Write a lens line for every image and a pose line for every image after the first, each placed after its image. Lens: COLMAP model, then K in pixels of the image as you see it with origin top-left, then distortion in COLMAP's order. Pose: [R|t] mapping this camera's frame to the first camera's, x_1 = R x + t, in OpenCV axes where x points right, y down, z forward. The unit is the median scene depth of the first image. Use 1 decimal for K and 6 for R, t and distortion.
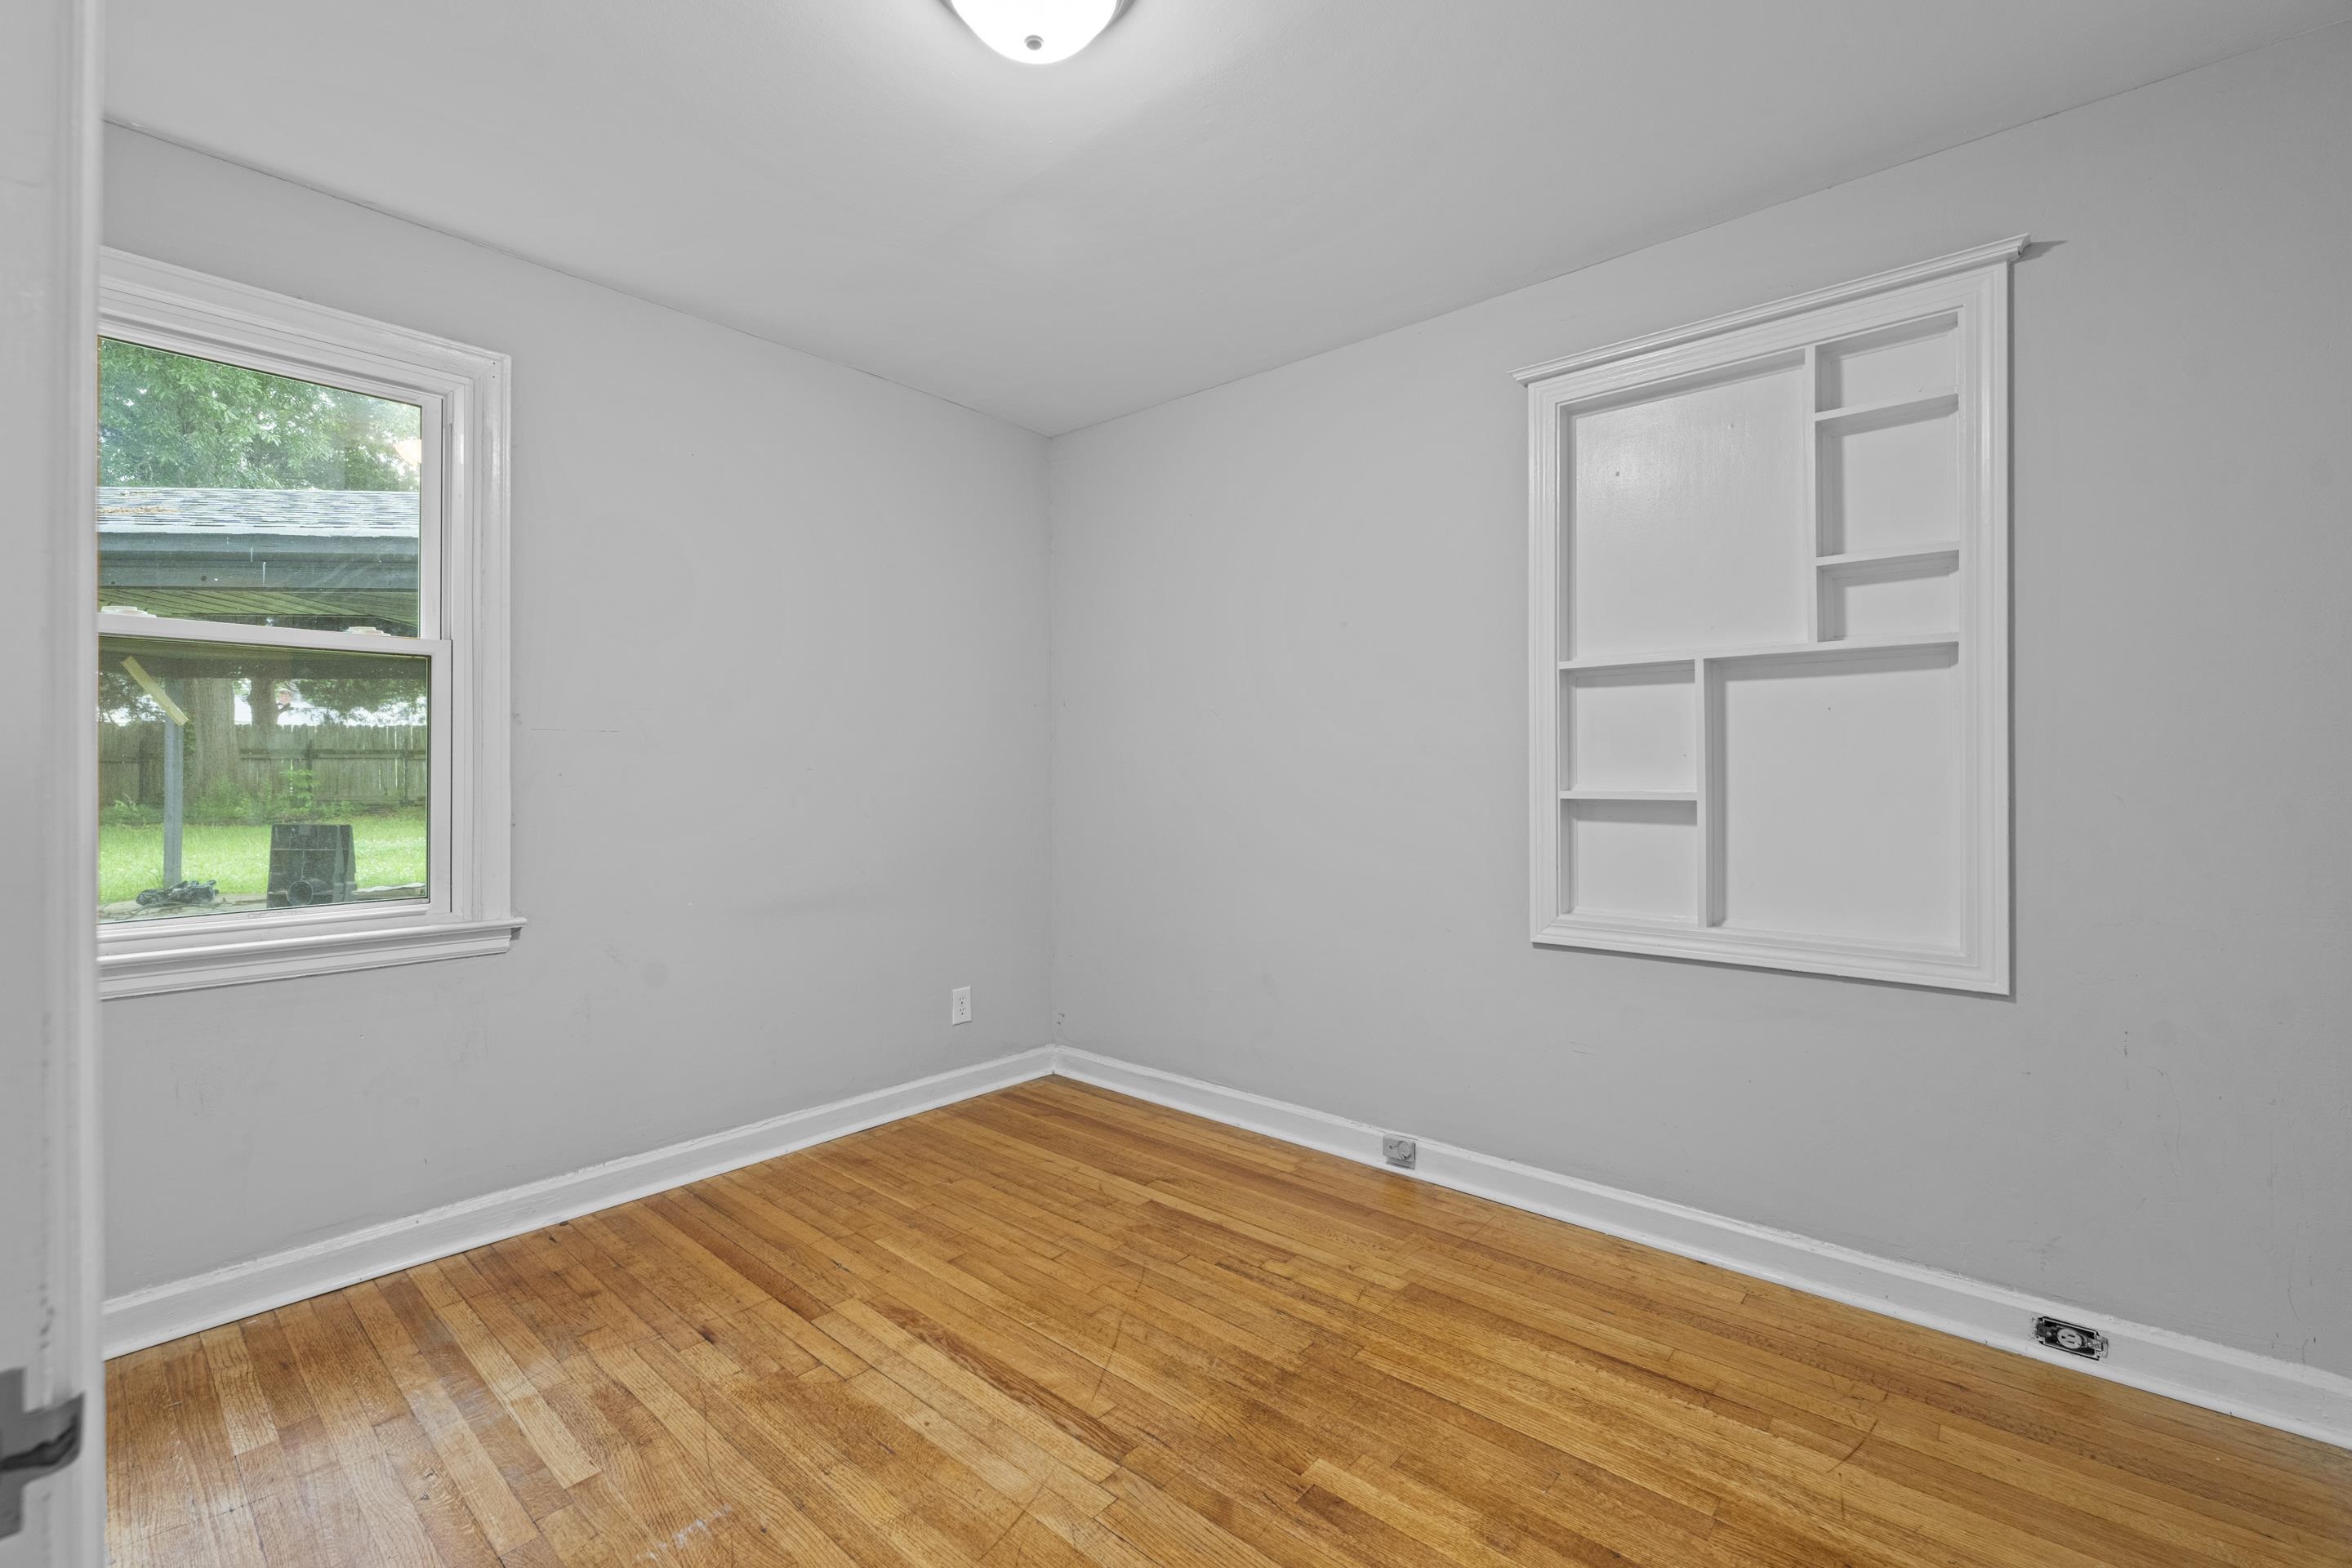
lens RADIAL K [[994.2, 0, 1174.6], [0, 994.2, 774.6], [0, 0, 1]] dist [-0.001404, -0.000246]
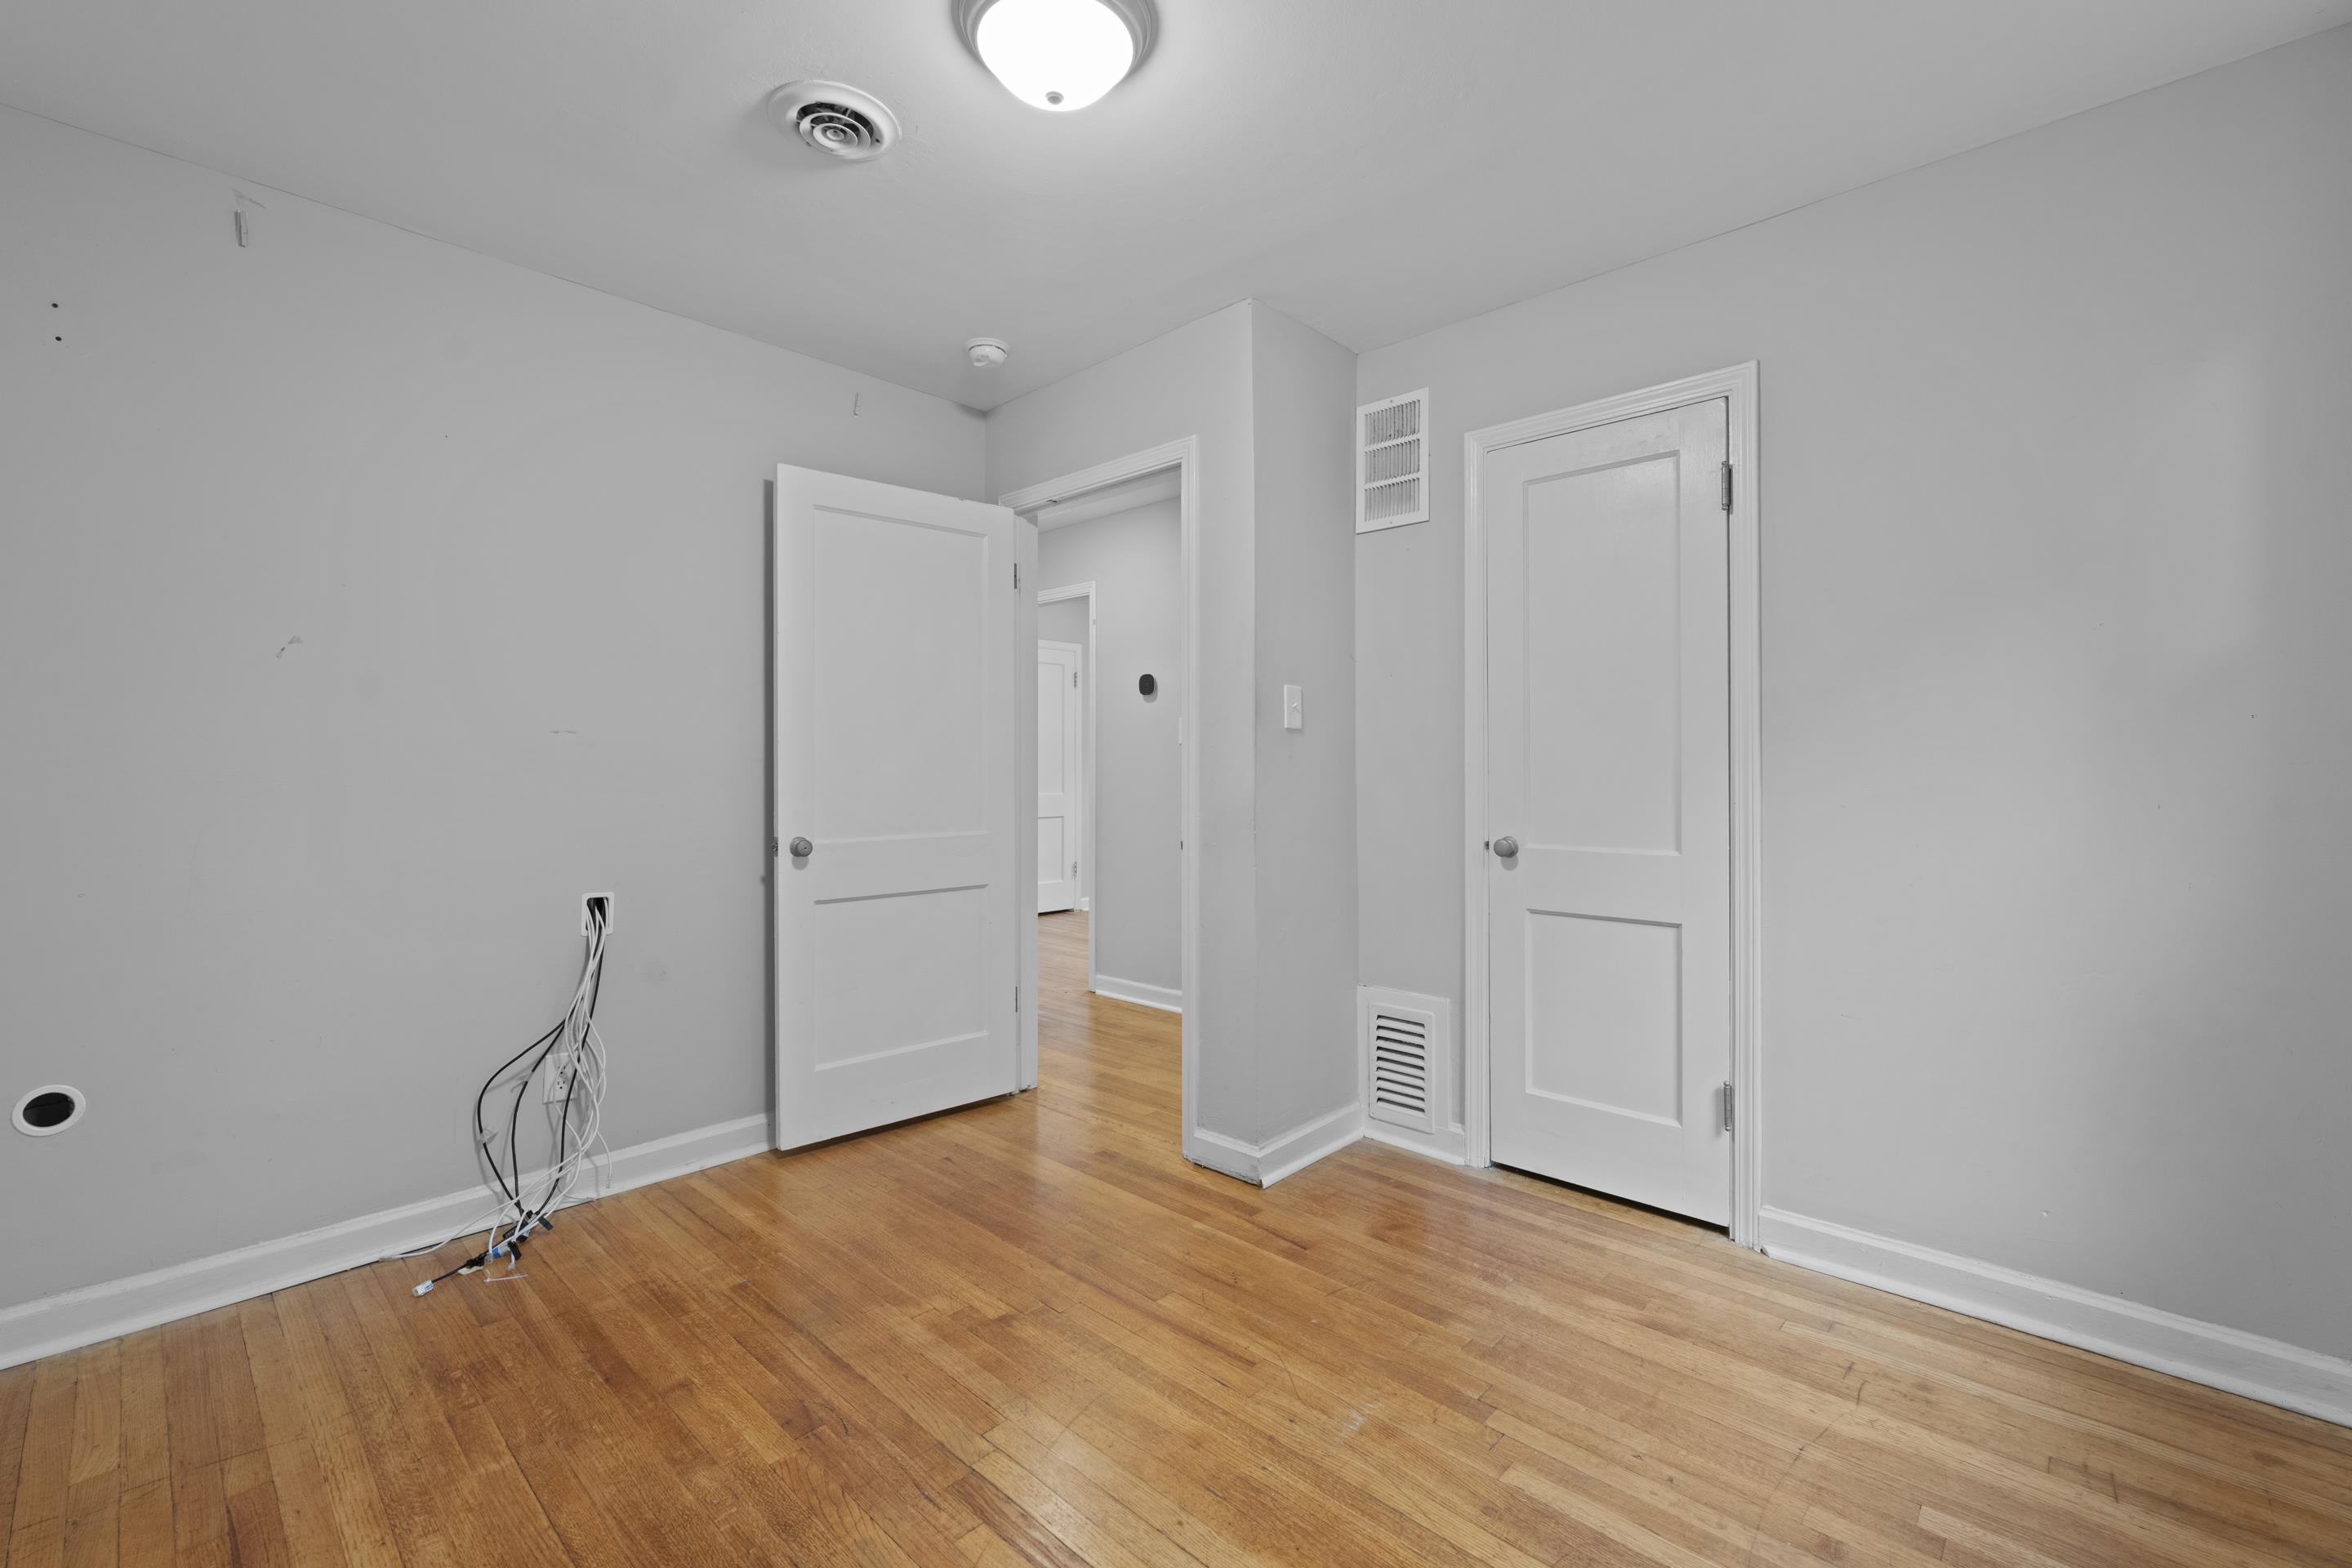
lens RADIAL K [[994.2, 0, 1174.6], [0, 994.2, 774.6], [0, 0, 1]] dist [-0.001404, -0.000246]
pose [[-0.999261, 0.003214, 0.038292, -0.298302], [0.003219, 0.999995, 0.000066, 0.006384], [-0.038292, 0.000189, -0.999267, 1.989223]]
